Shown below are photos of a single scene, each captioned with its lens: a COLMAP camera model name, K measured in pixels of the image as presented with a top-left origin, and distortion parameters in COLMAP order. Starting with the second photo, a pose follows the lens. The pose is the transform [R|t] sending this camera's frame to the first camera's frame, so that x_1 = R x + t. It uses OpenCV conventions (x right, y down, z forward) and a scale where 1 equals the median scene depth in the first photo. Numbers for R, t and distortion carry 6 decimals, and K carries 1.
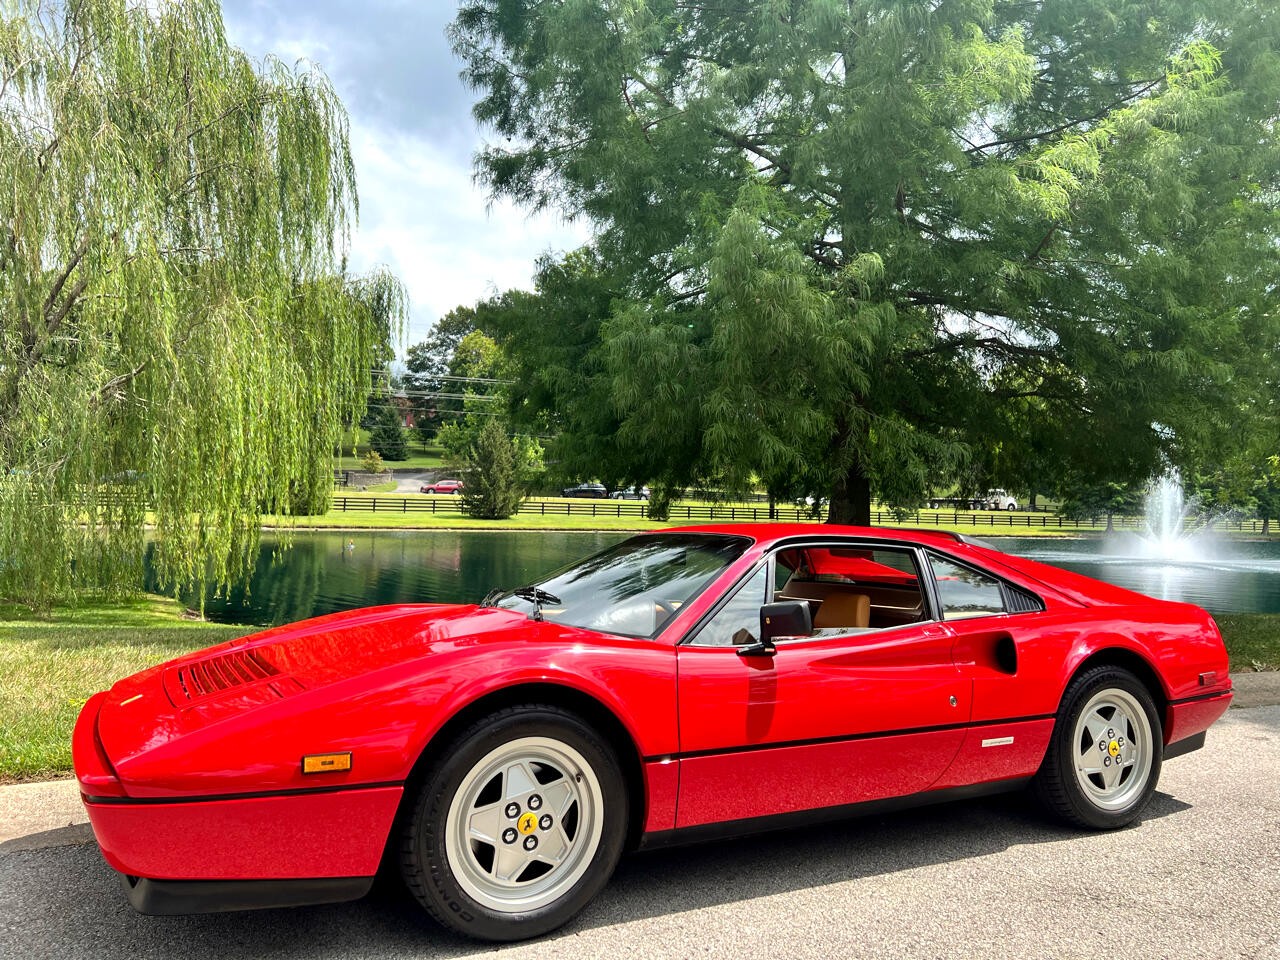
lens RADIAL K [[963.5, 0, 637.5], [0, 963.5, 483.7], [0, 0, 1]] dist [0.053185, -0.058479]
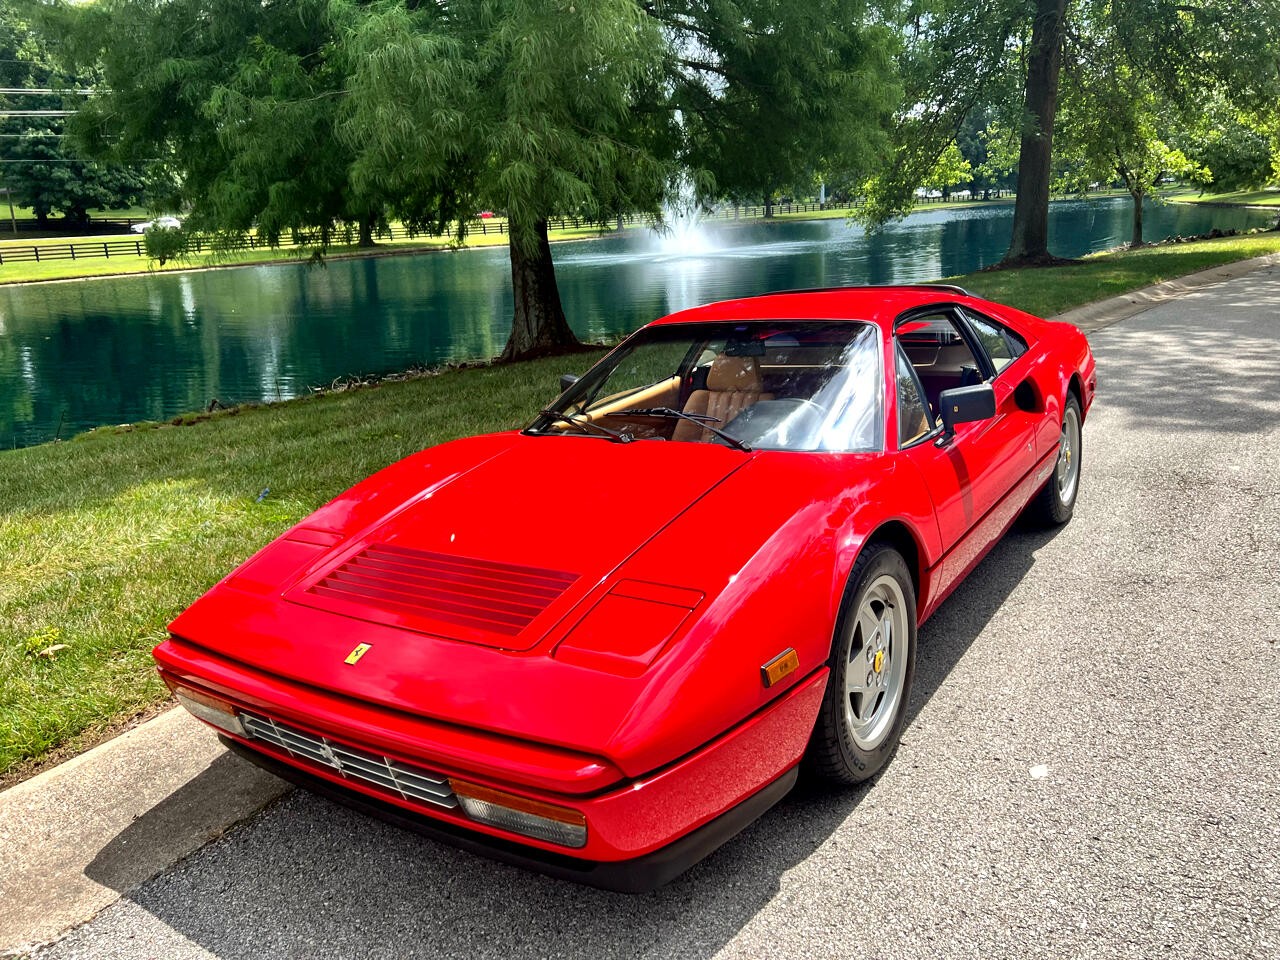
lens RADIAL K [[963.5, 0, 648.4], [0, 963.5, 481.2], [0, 0, 1]] dist [0.053185, -0.058479]
pose [[0.873575, -0.196188, 0.445395, -0.517689], [0.061852, 0.952485, 0.298239, -0.090402], [-0.482743, -0.232985, 0.844202, 0.246012]]
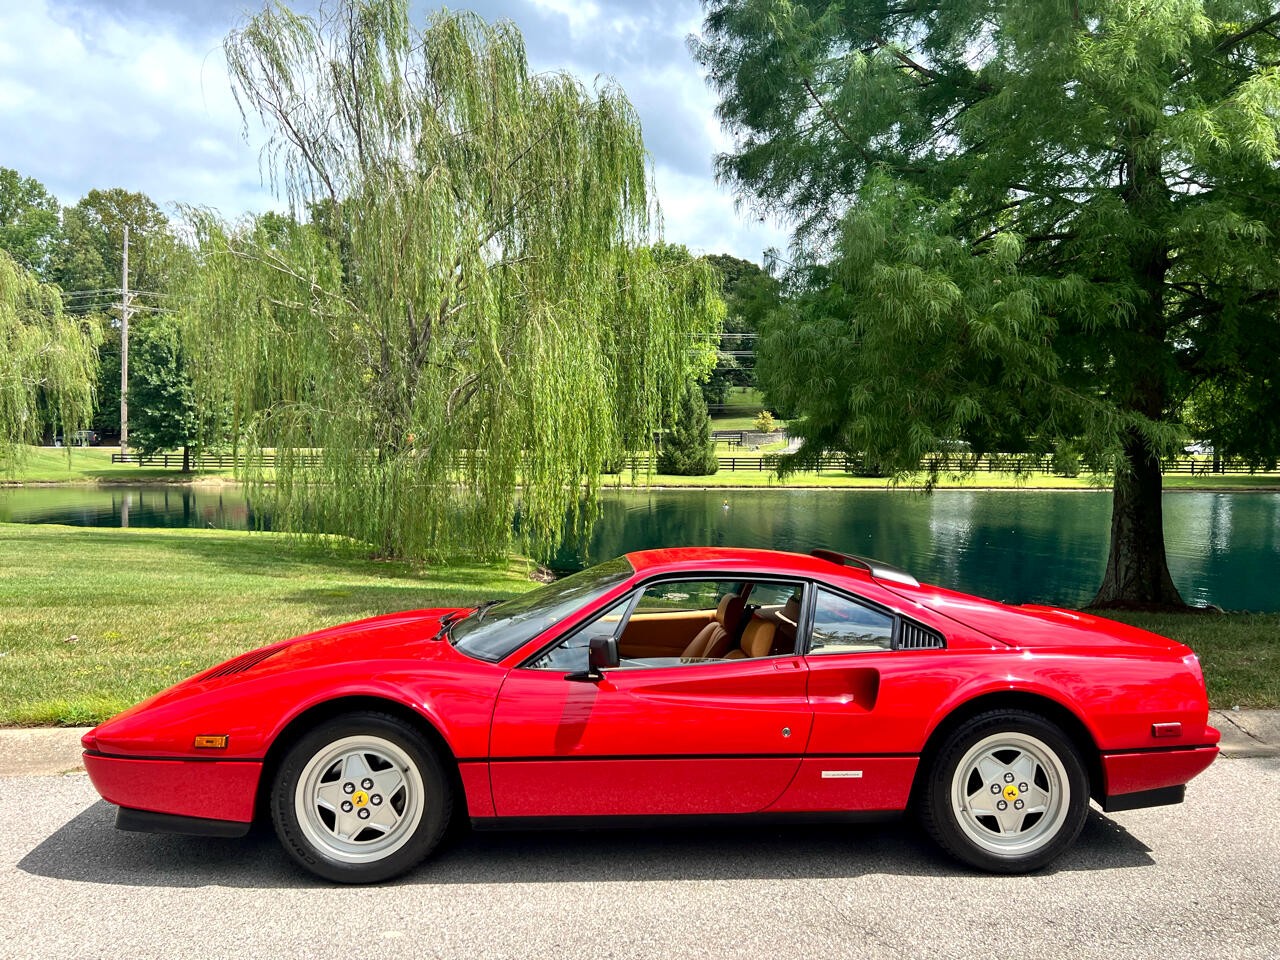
lens RADIAL K [[963.5, 0, 638.9], [0, 963.5, 477.6], [0, 0, 1]] dist [0.053185, -0.058479]
pose [[0.913845, -0.009570, -0.405949, 0.571038], [0.026461, 0.999001, 0.036017, -0.093765], [0.405199, -0.043656, 0.913186, -0.031687]]
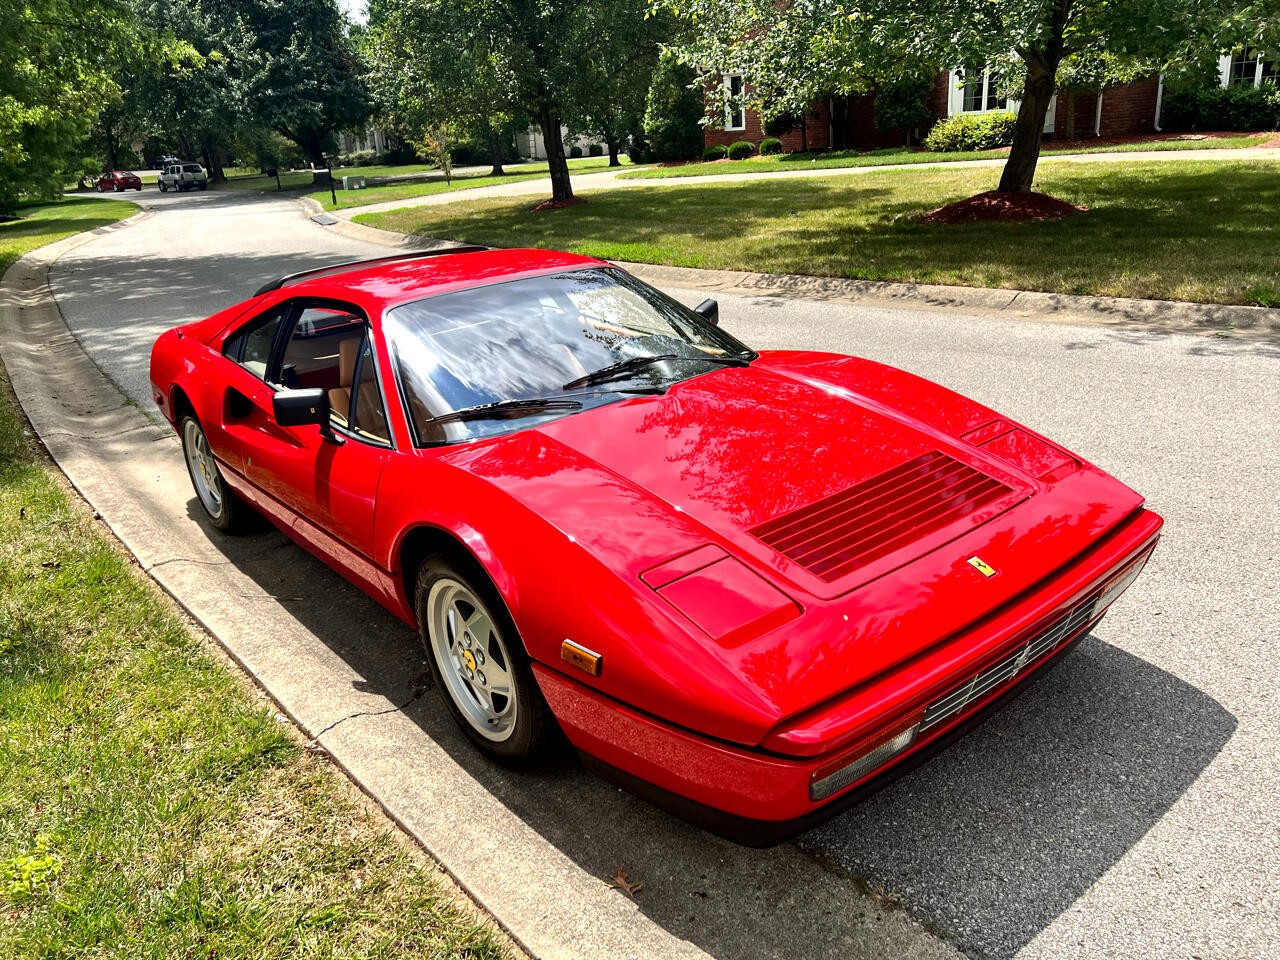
lens RADIAL K [[963.5, 0, 632.7], [0, 963.5, 476.2], [0, 0, 1]] dist [0.053185, -0.058479]
pose [[-0.193576, -0.333103, 0.922806, -0.939300], [0.029766, 0.938170, 0.344893, -0.092252], [-0.980634, 0.094231, -0.171692, 1.143847]]
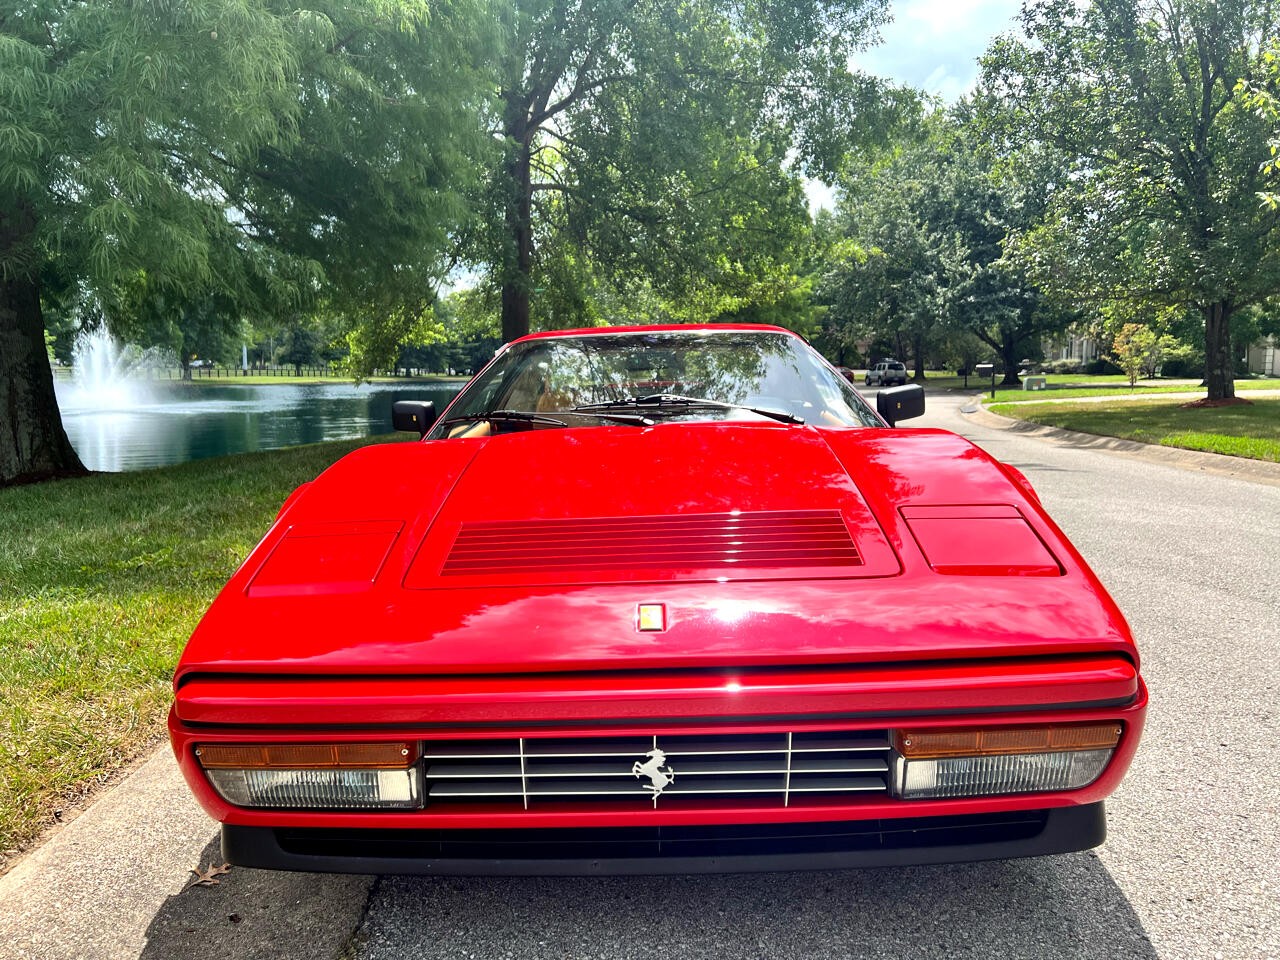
lens RADIAL K [[963.5, 0, 640.6], [0, 963.5, 478.3], [0, 0, 1]] dist [0.053185, -0.058479]
pose [[0.479873, -0.117807, 0.869393, -0.786148], [-0.010385, 0.990112, 0.139897, 0.064996], [-0.877277, -0.076161, 0.473904, 0.634291]]
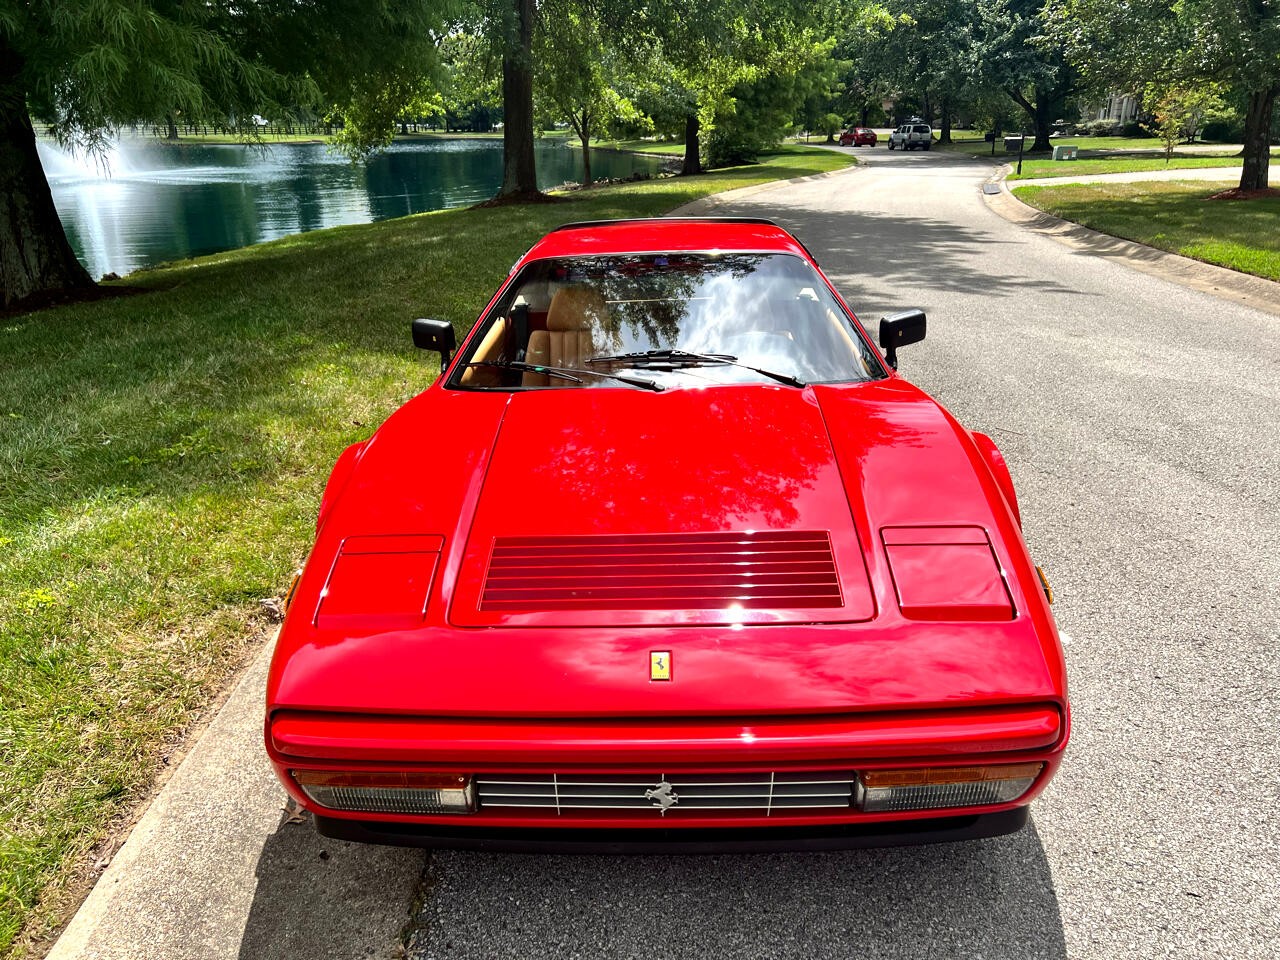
lens RADIAL K [[963.5, 0, 641.8], [0, 963.5, 479.2], [0, 0, 1]] dist [0.053185, -0.058479]
pose [[0.486937, -0.319484, 0.812909, -0.806506], [-0.011300, 0.928320, 0.371611, -0.091358], [-0.873364, -0.190137, 0.448423, 0.627122]]
